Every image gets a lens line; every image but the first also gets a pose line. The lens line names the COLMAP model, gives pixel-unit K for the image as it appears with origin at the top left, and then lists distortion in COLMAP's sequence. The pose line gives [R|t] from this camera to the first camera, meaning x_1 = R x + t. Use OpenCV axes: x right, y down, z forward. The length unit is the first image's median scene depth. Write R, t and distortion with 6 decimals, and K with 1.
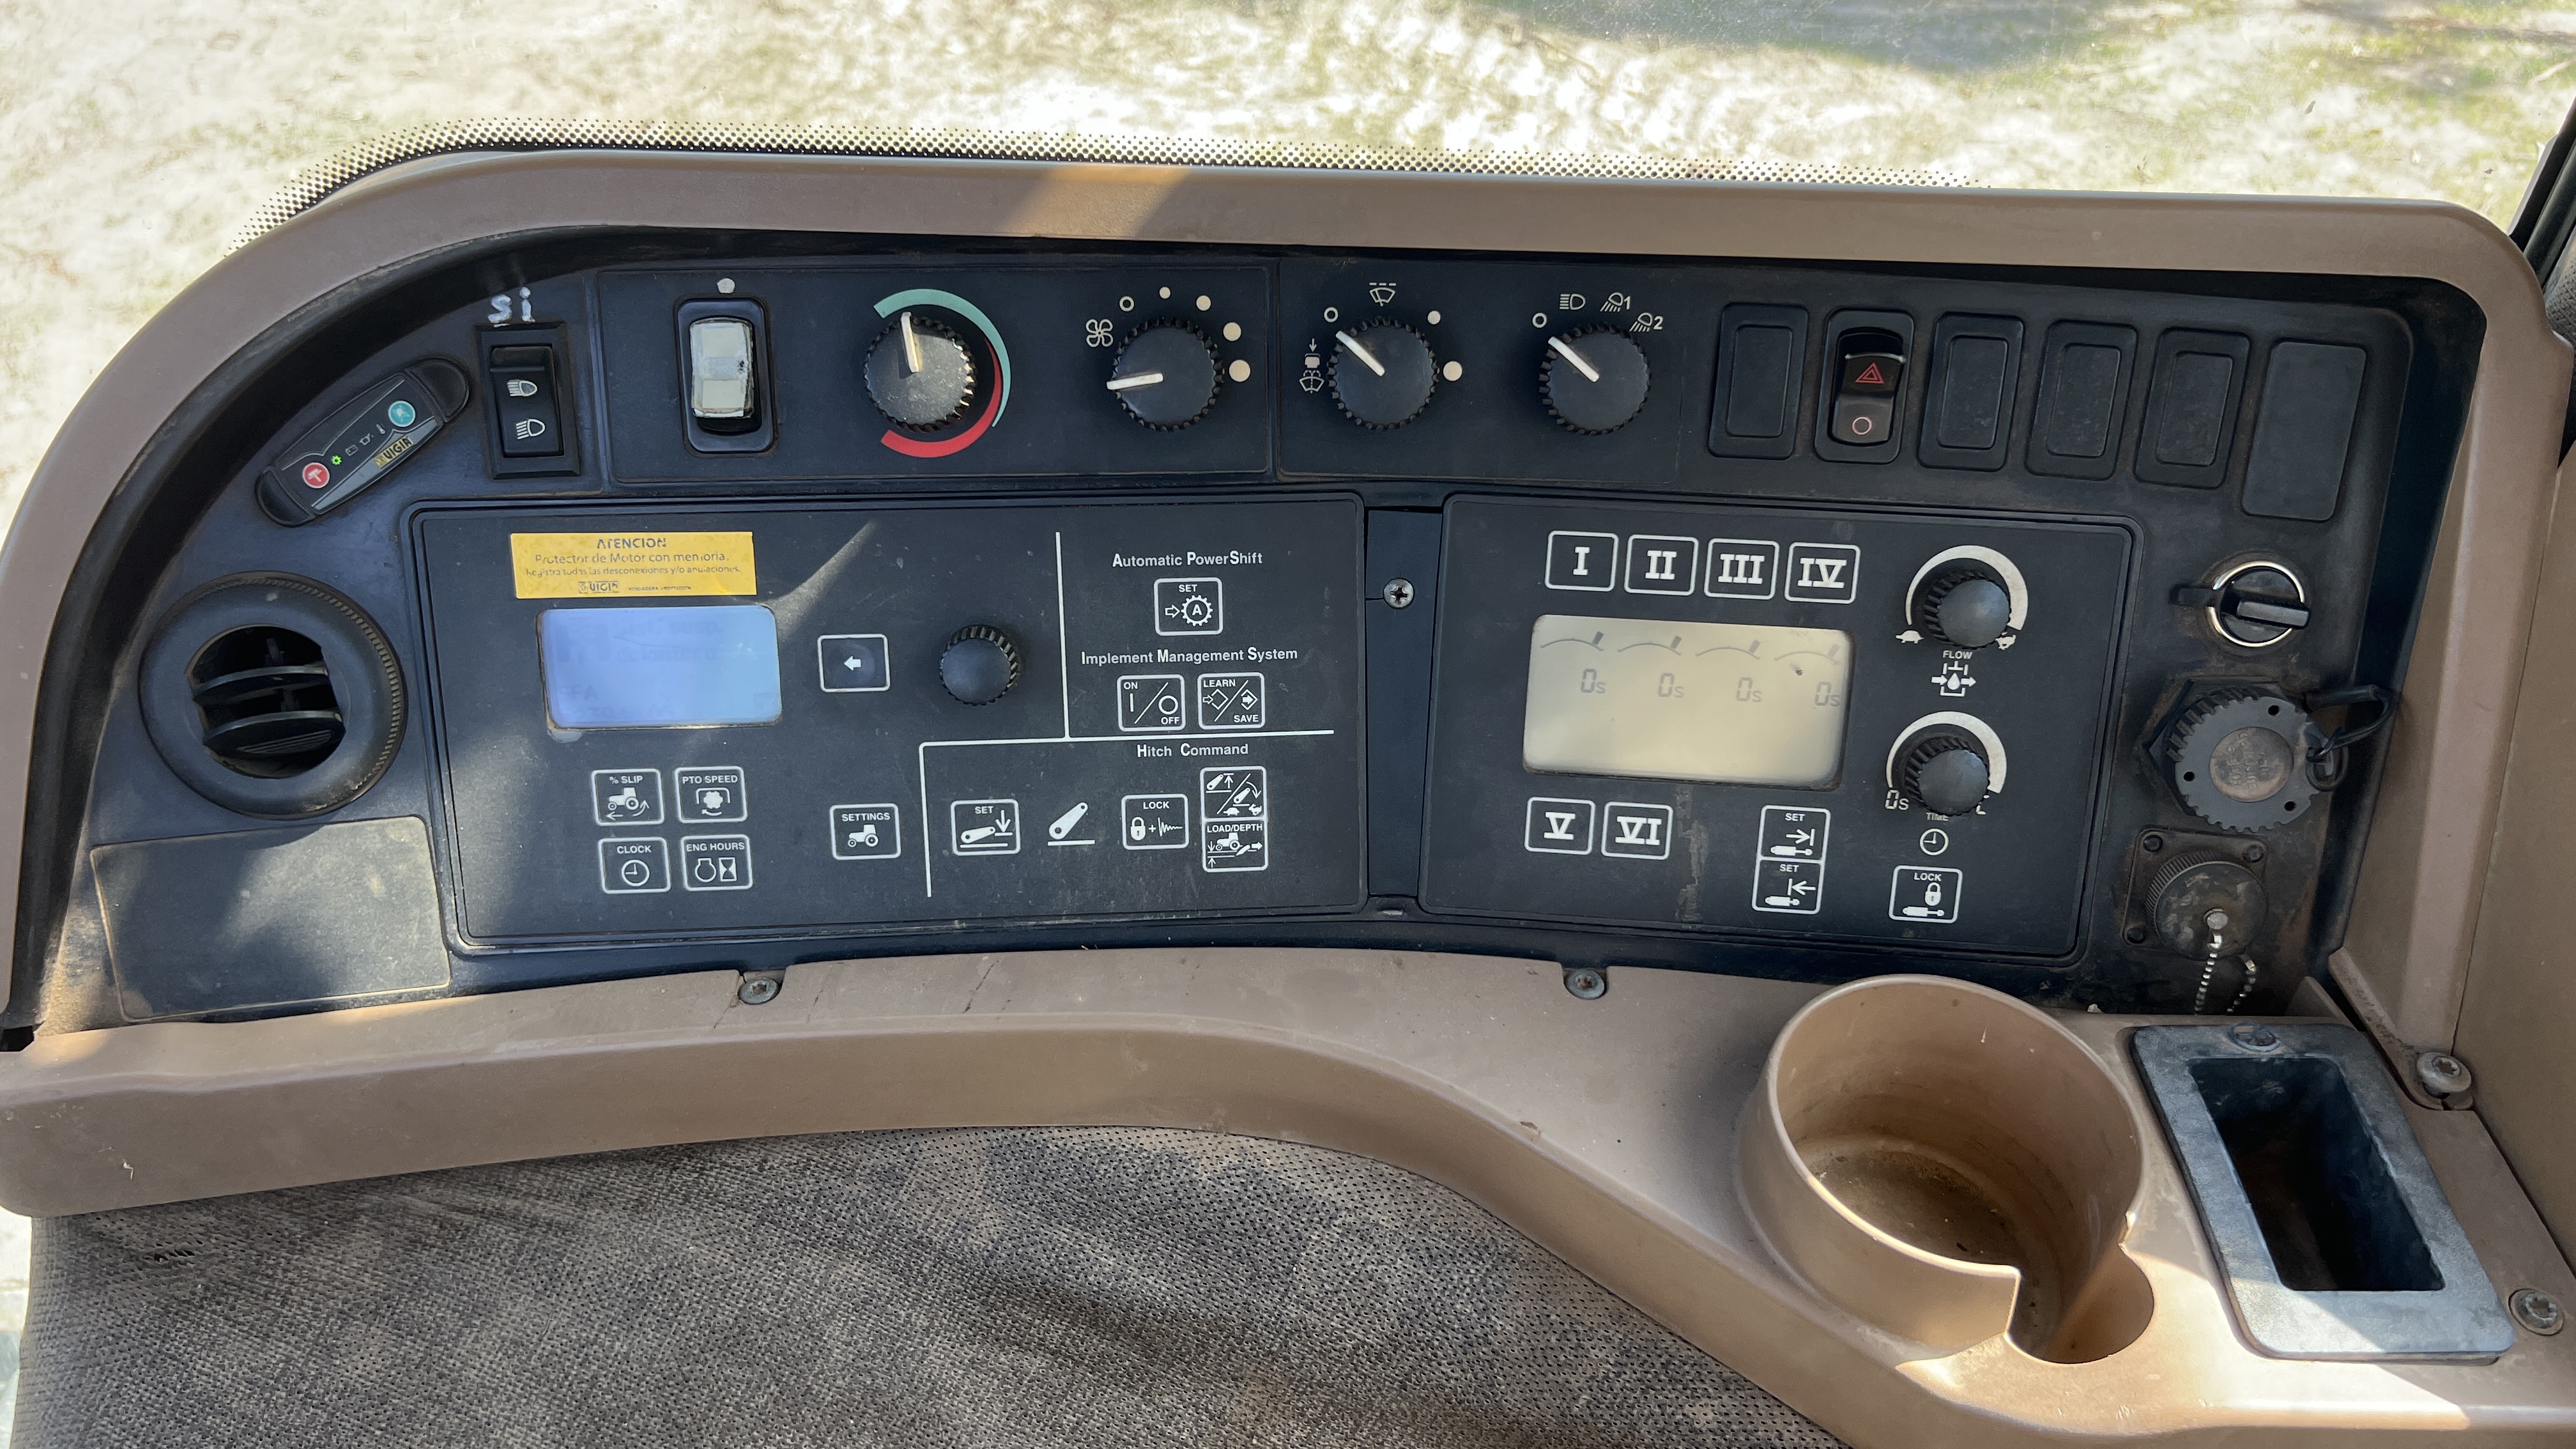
lens RADIAL K [[1930.7, 0, 1276.4], [0, 1930.7, 715.3], [0, 0, 1]] dist [0.043441, -0.059967]
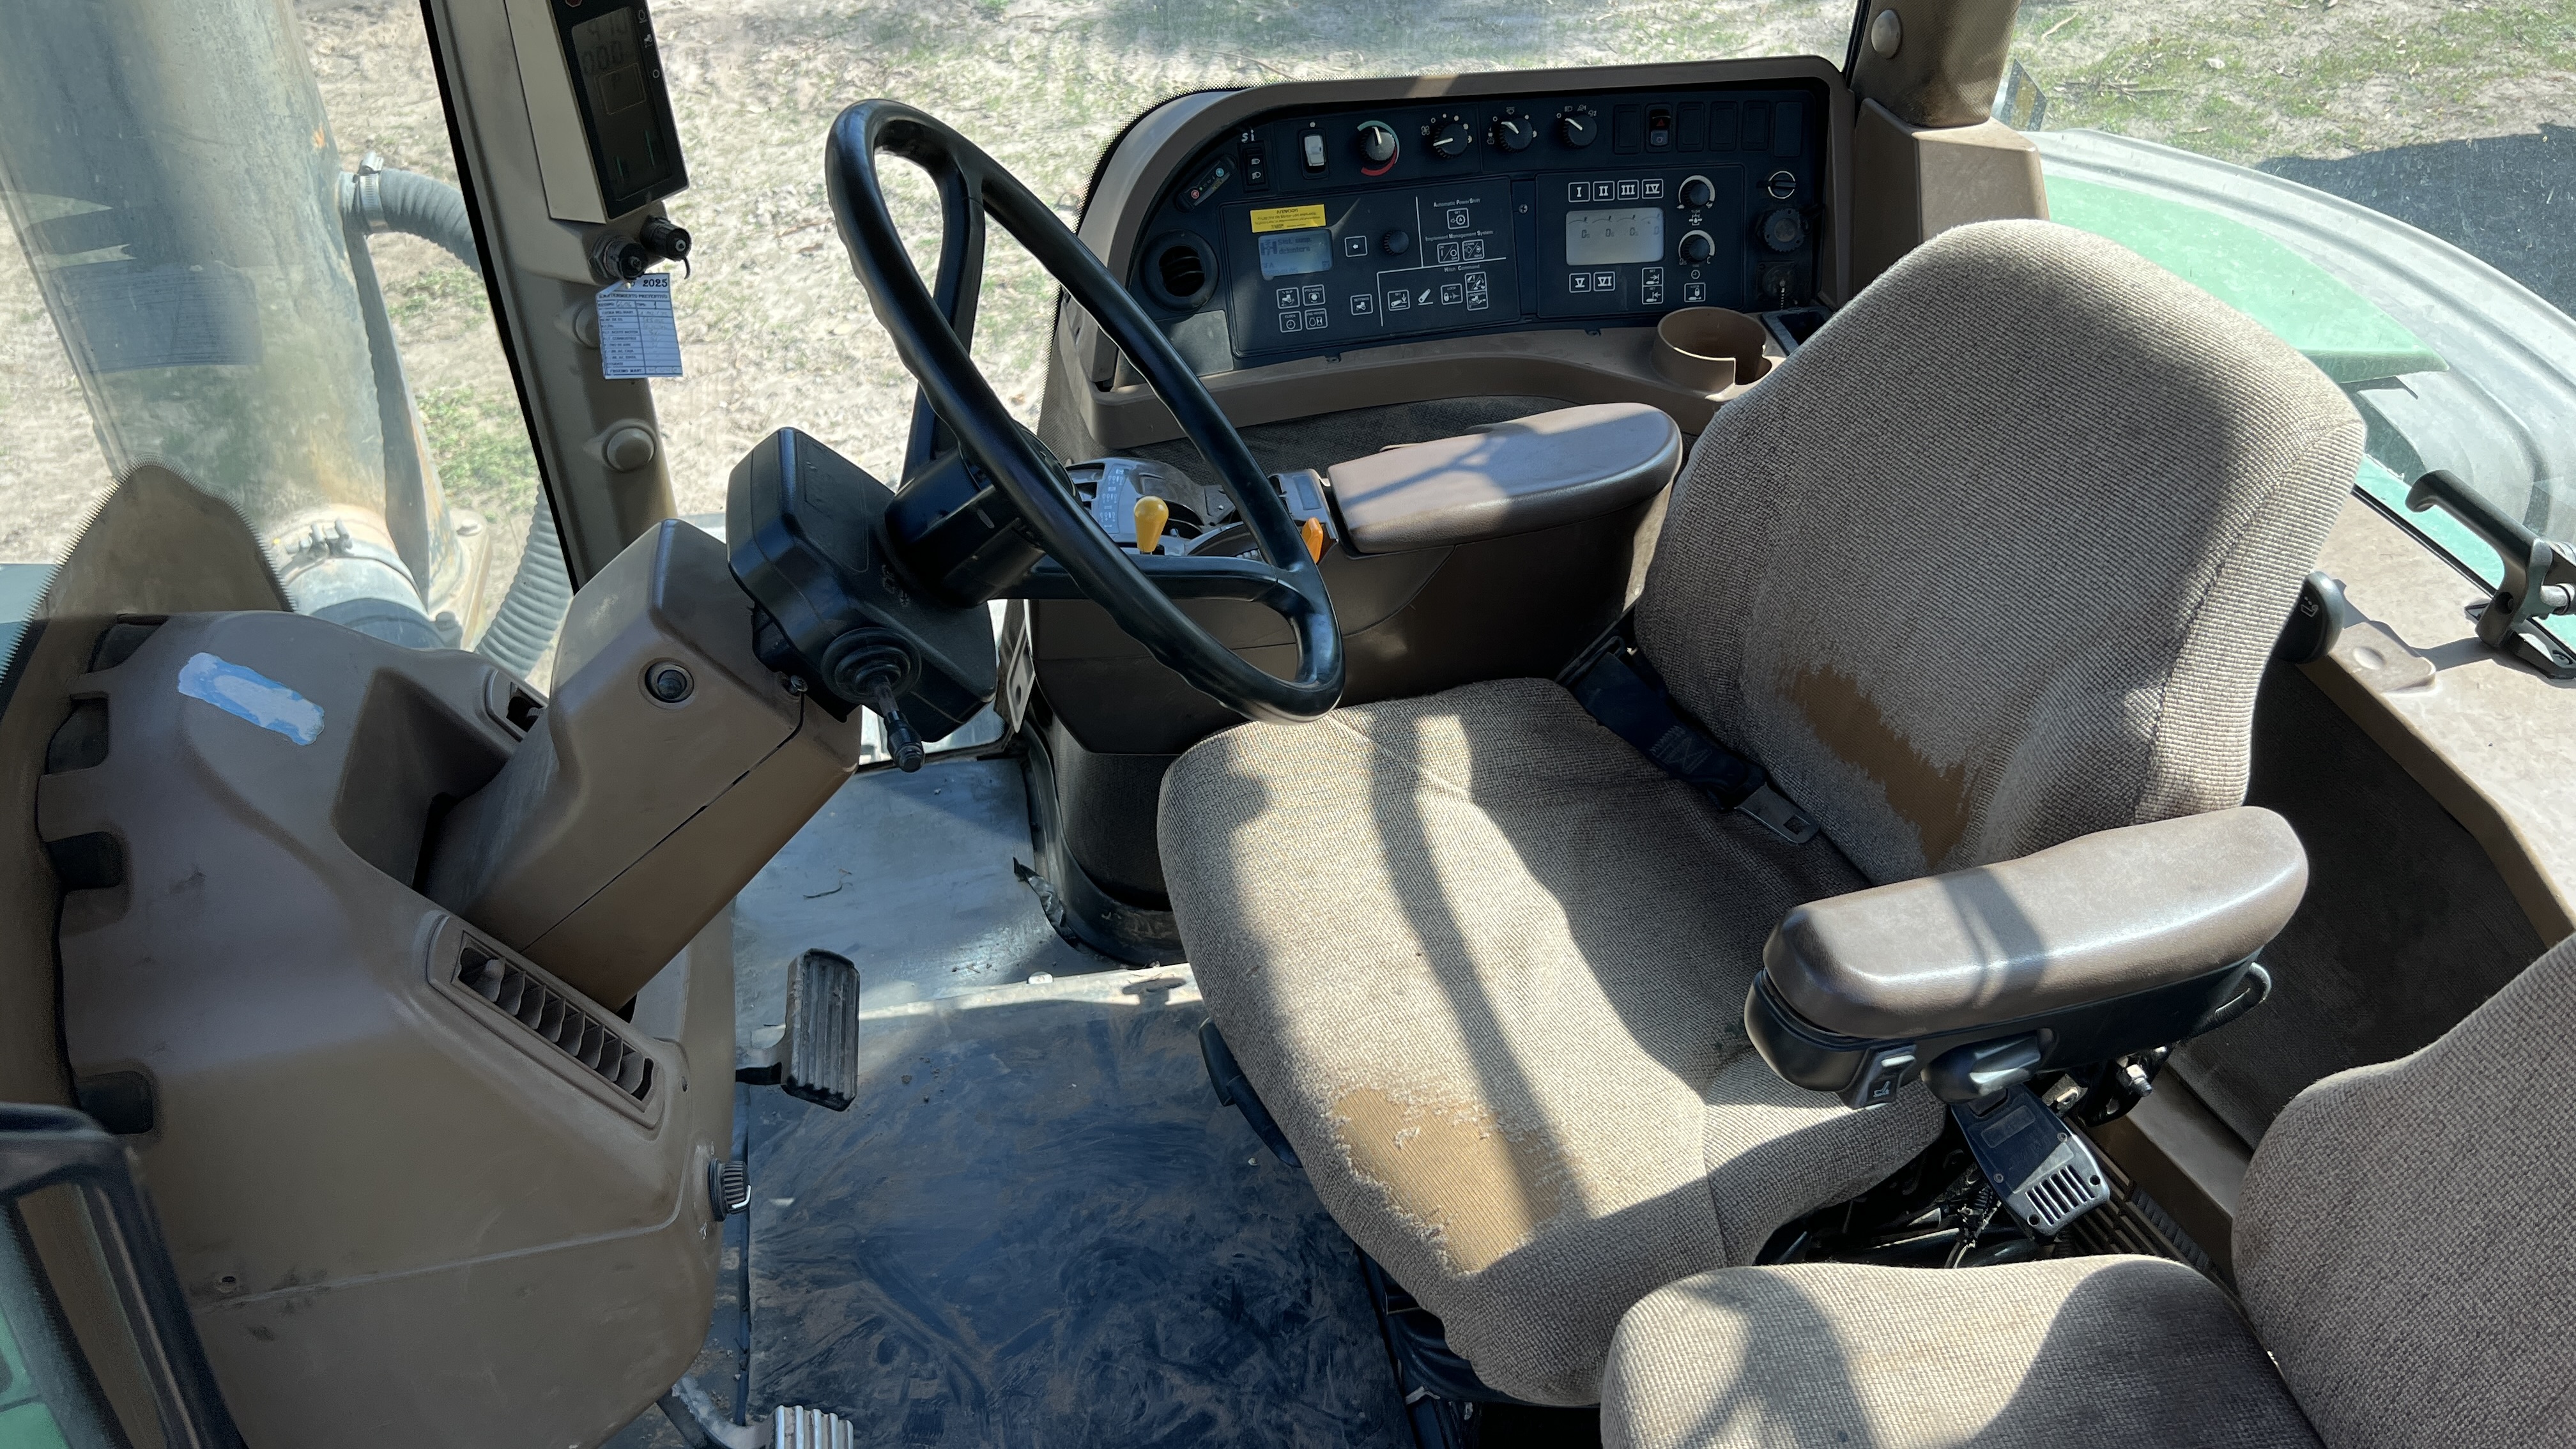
lens RADIAL K [[1930.7, 0, 1292.6], [0, 1930.7, 735.4], [0, 0, 1]] dist [0.043441, -0.059967]
pose [[0.981431, -0.124911, 0.145570, -0.851569], [0.126145, 0.992012, 0.000764, 0.721234], [-0.144503, 0.017613, 0.989348, -1.996657]]
